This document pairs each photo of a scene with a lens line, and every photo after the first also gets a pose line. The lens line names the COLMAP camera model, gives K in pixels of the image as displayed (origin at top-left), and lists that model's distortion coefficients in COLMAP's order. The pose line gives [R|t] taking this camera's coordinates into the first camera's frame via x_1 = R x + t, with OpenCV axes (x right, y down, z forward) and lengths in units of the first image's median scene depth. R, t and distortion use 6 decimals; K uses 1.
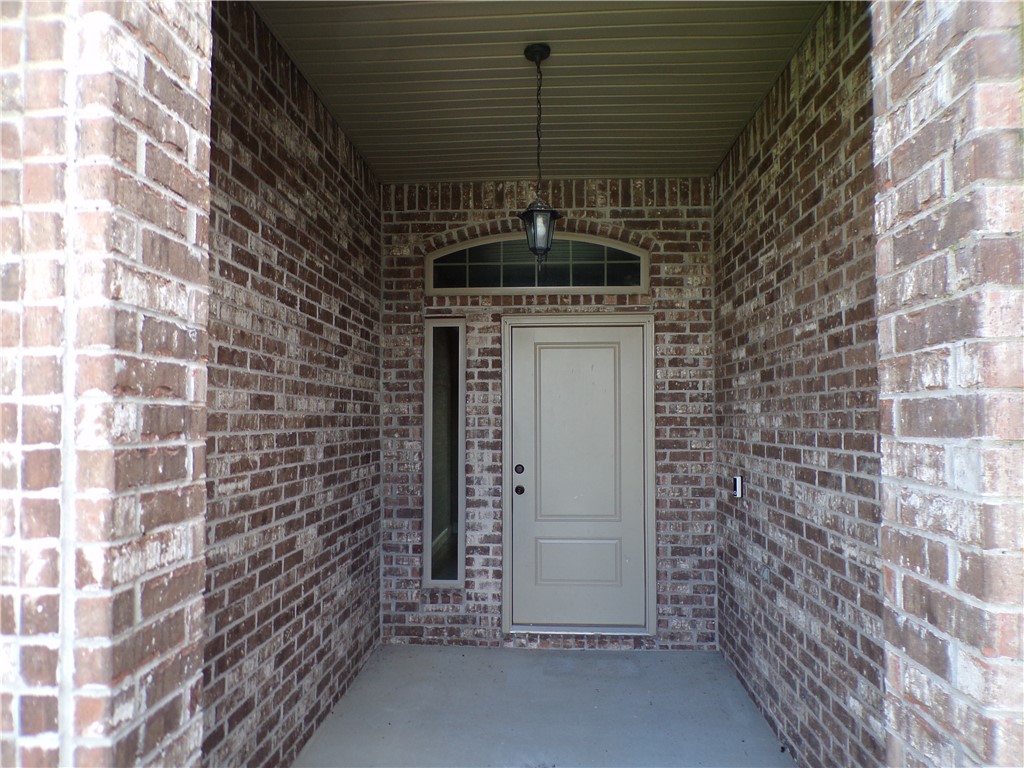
lens RADIAL K [[693.3, 0, 513.3], [0, 693.3, 386.2], [0, 0, 1]] dist [-0.011782, 0.009263]
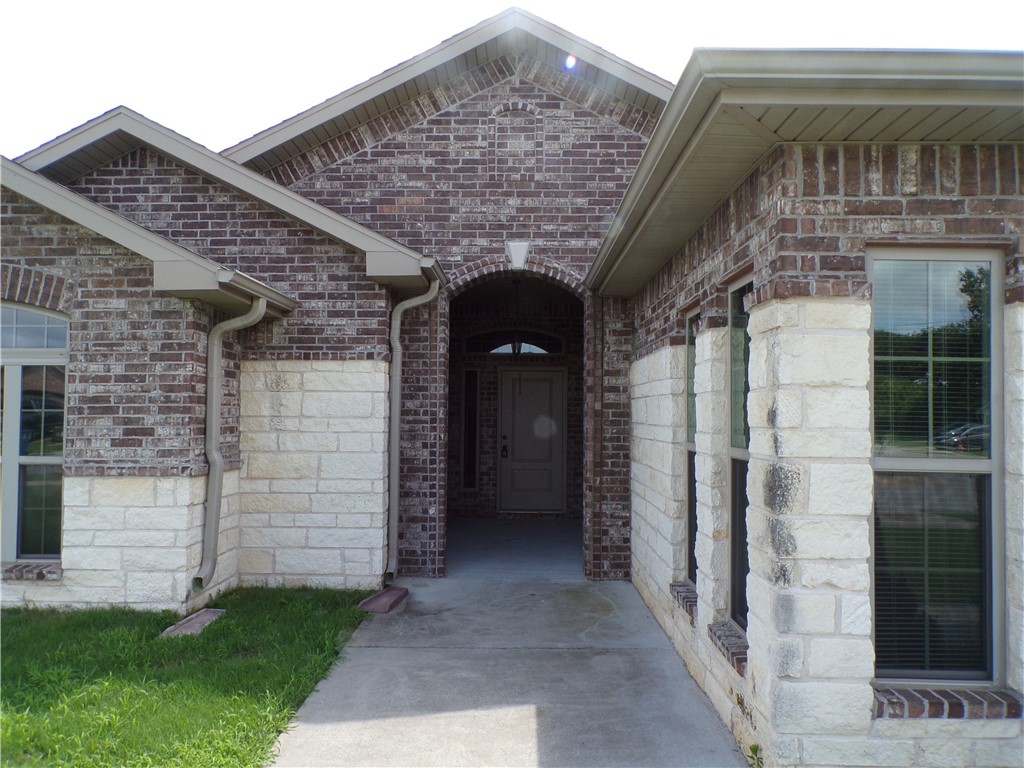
lens RADIAL K [[693.3, 0, 512.0], [0, 693.3, 386.3], [0, 0, 1]] dist [-0.011782, 0.009263]
pose [[0.999069, 0.012879, 0.041167, -0.060505], [-0.013092, 0.999902, 0.004906, -0.050640], [-0.041100, -0.005441, 0.999140, -1.175882]]
